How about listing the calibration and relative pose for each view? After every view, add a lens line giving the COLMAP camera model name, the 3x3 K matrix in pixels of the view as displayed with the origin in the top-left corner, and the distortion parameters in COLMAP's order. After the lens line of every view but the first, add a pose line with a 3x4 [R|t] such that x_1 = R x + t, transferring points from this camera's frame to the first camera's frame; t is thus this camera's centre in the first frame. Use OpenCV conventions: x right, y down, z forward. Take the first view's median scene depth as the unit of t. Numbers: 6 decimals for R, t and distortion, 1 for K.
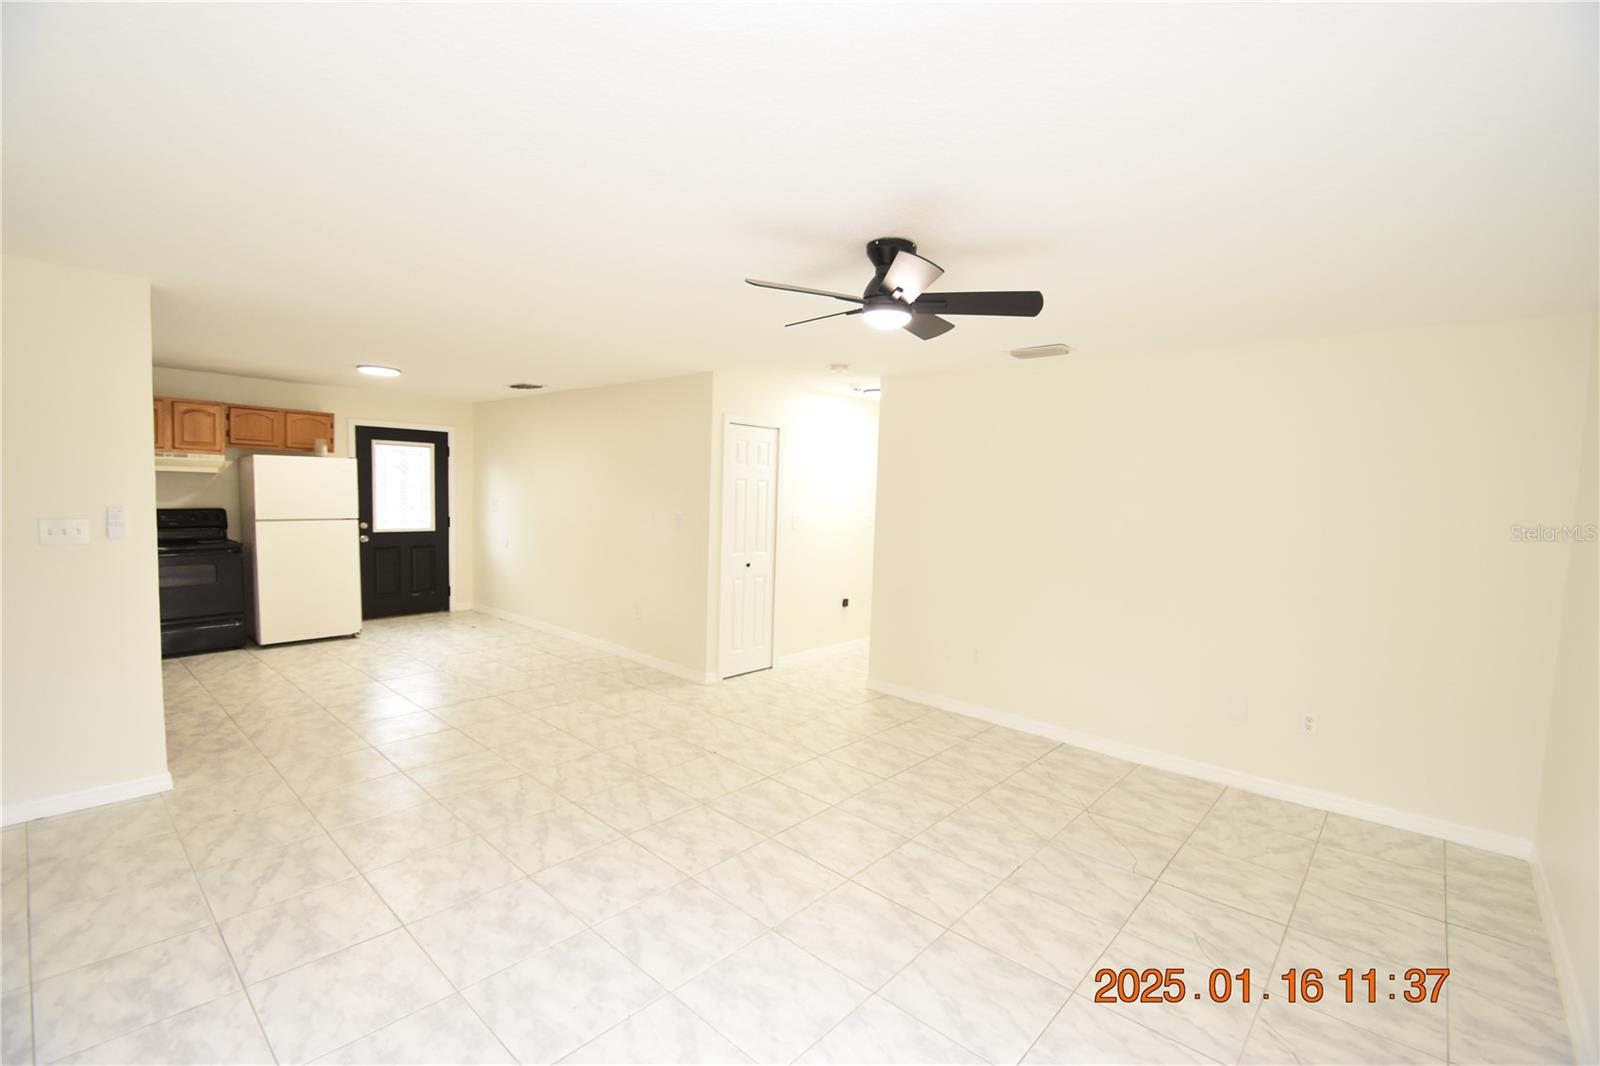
lens RADIAL K [[698.5, 0, 803.6], [0, 698.5, 539.6], [0, 0, 1]] dist [0.005061, -0.010792]
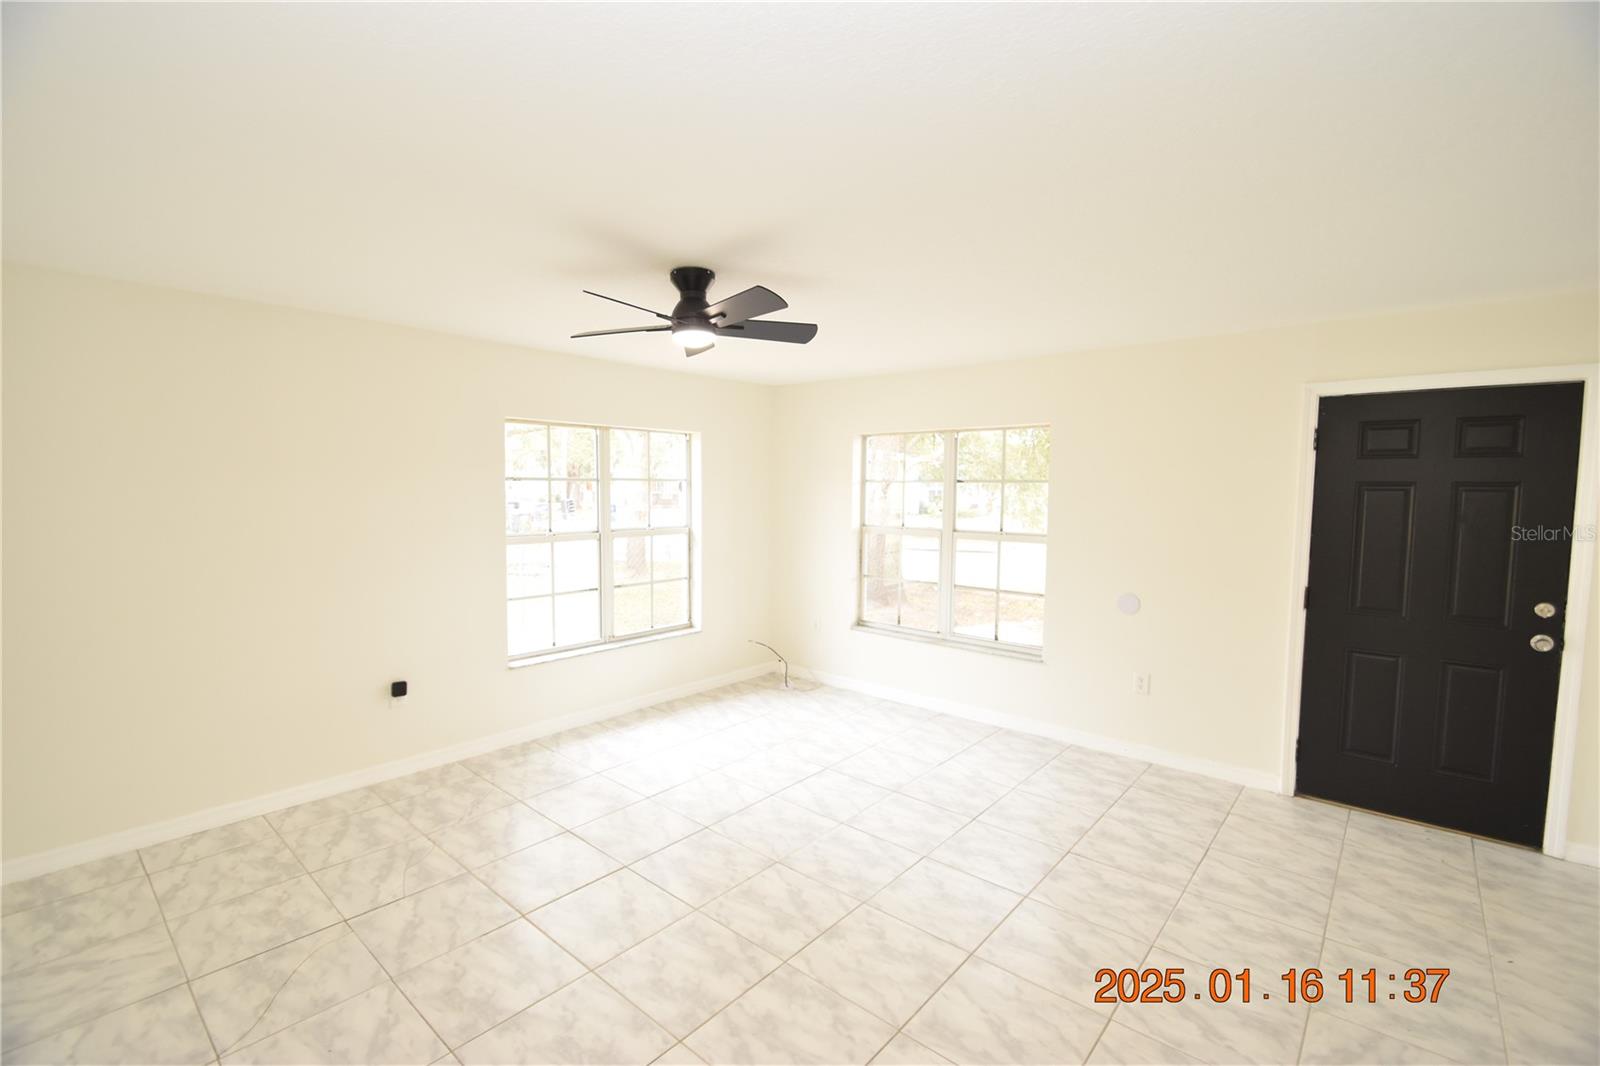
lens RADIAL K [[698.5, 0, 800.9], [0, 698.5, 531.3], [0, 0, 1]] dist [0.005061, -0.010792]
pose [[-0.999102, -0.039396, -0.015606, -0.031001], [-0.041141, 0.990040, 0.134638, -0.114066], [0.010146, 0.135159, -0.990772, 1.451476]]
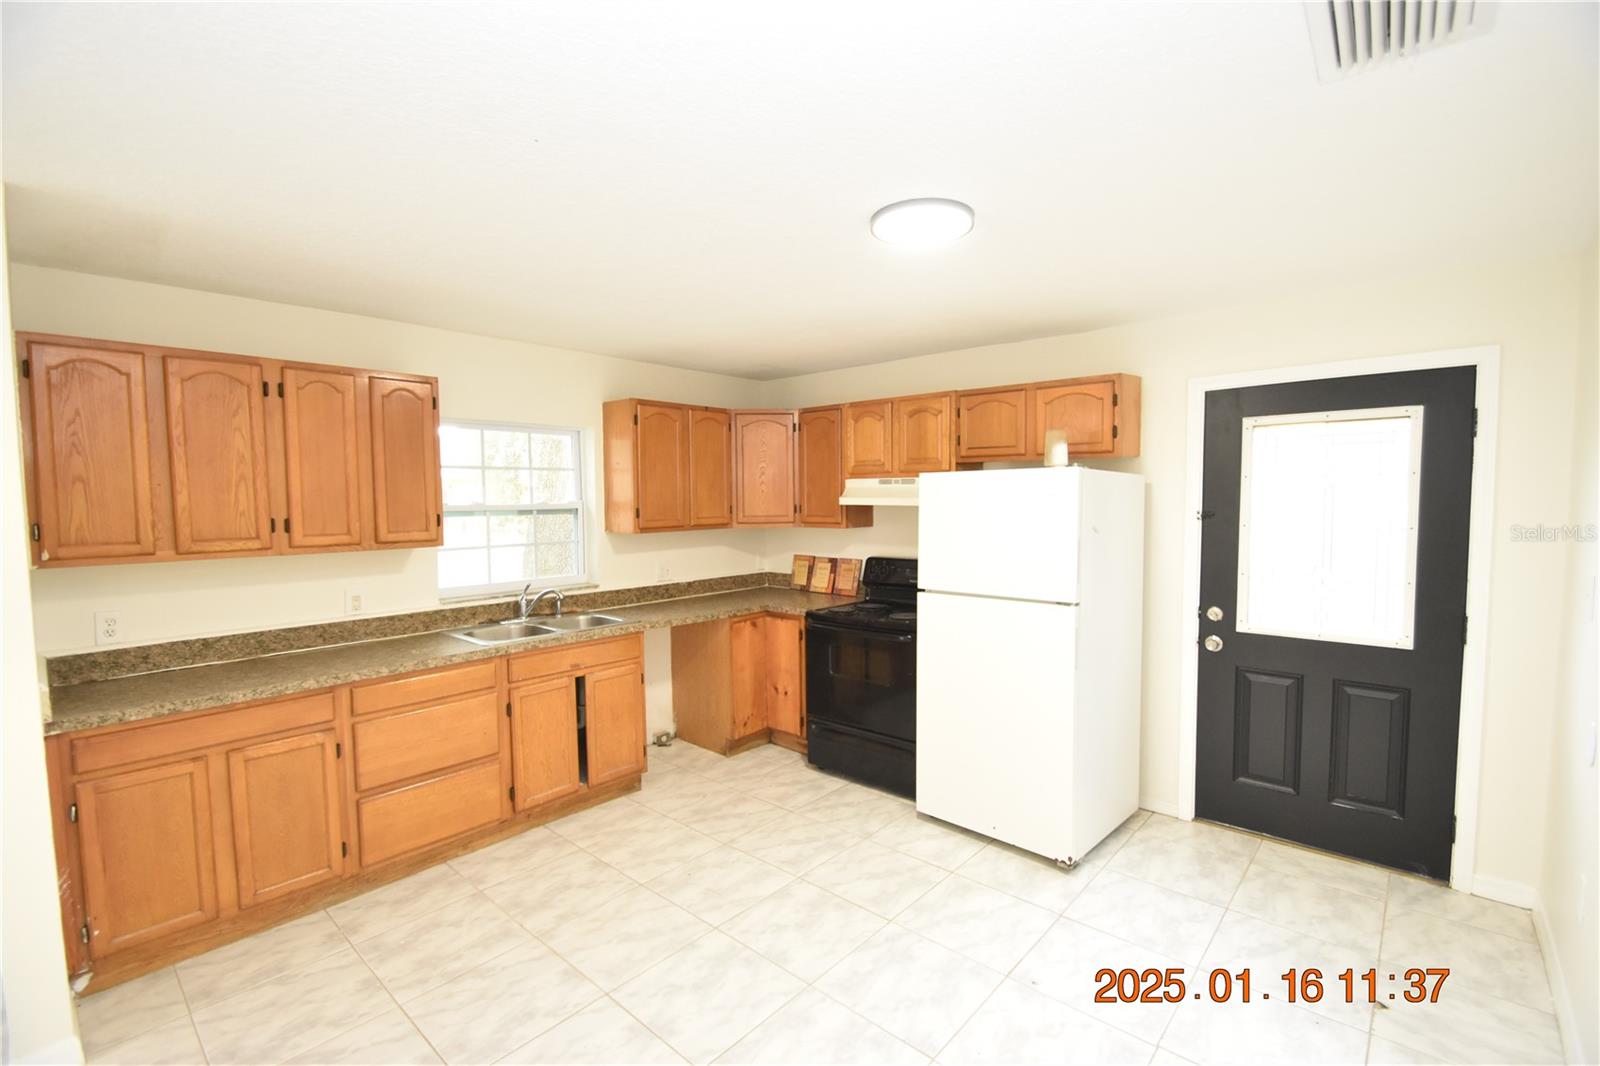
lens RADIAL K [[698.5, 0, 792.2], [0, 698.5, 542.2], [0, 0, 1]] dist [0.005061, -0.010792]
pose [[-0.008744, 0.034609, -0.999363, -0.367312], [-0.065341, 0.997245, 0.035108, -0.129406], [0.997825, 0.065606, -0.006459, 1.482196]]
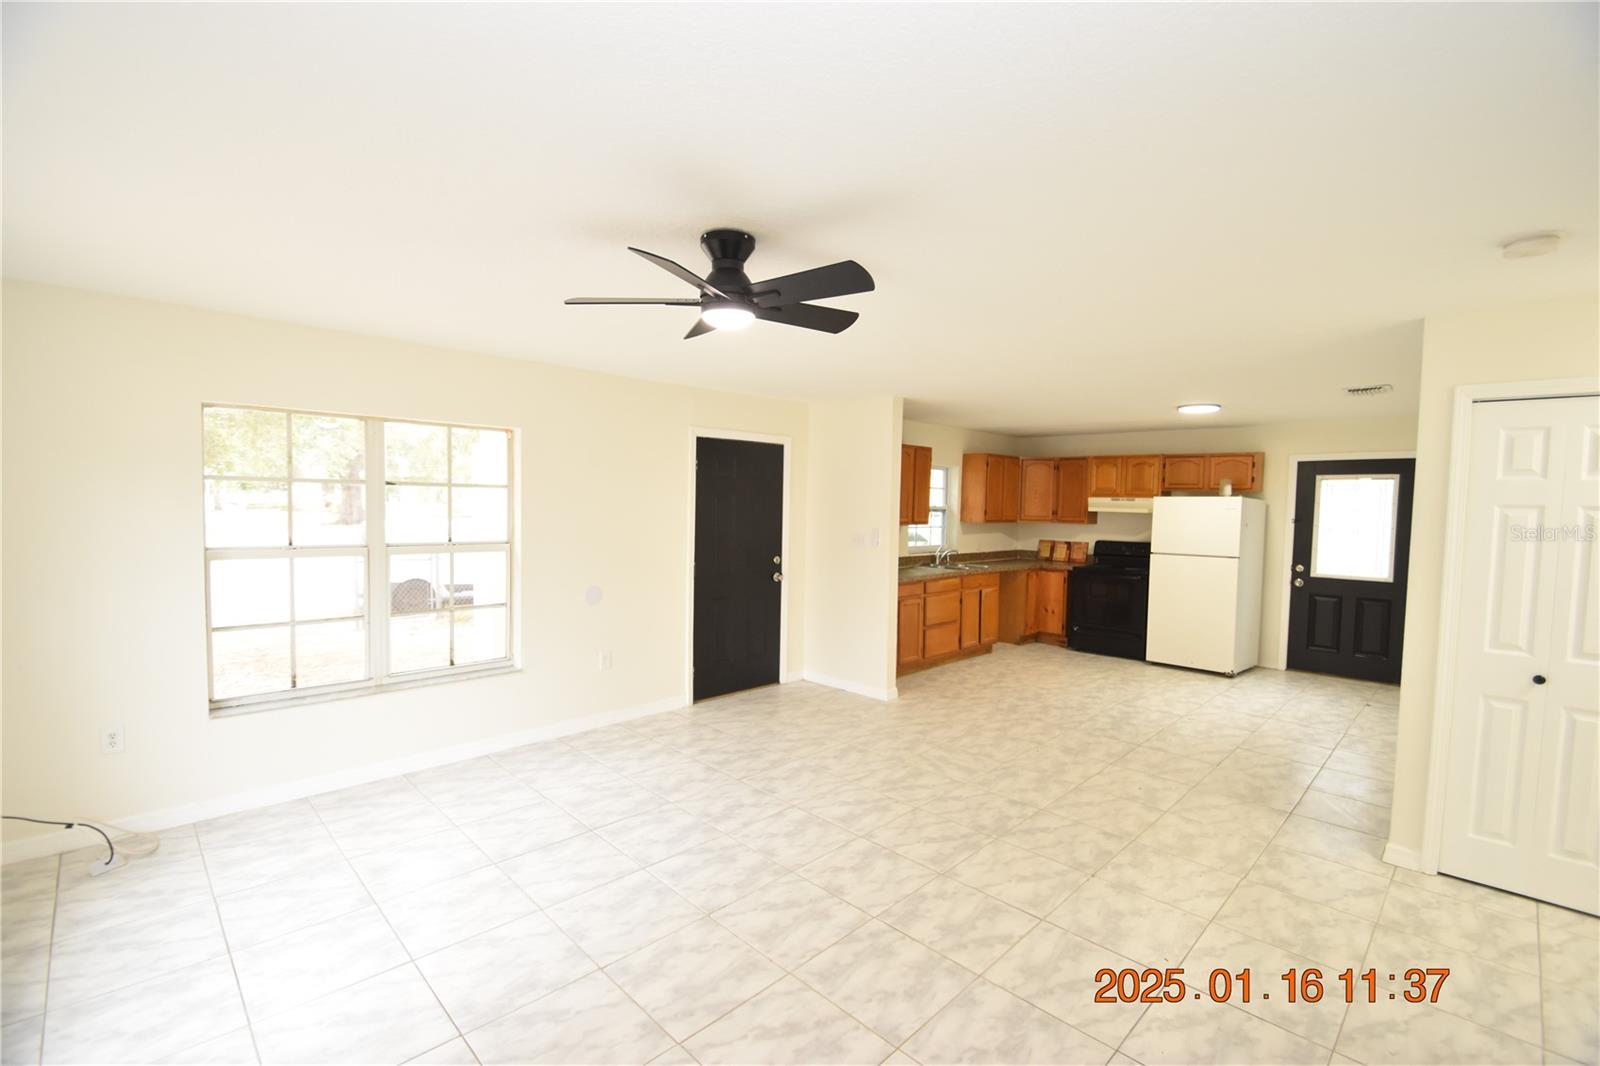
lens RADIAL K [[698.5, 0, 788.5], [0, 698.5, 543.0], [0, 0, 1]] dist [0.005061, -0.010792]
pose [[-0.070052, 0.024943, -0.997231, 0.690358], [-0.093767, 0.995096, 0.031477, -0.039363], [0.993127, 0.095712, -0.067370, 0.785442]]
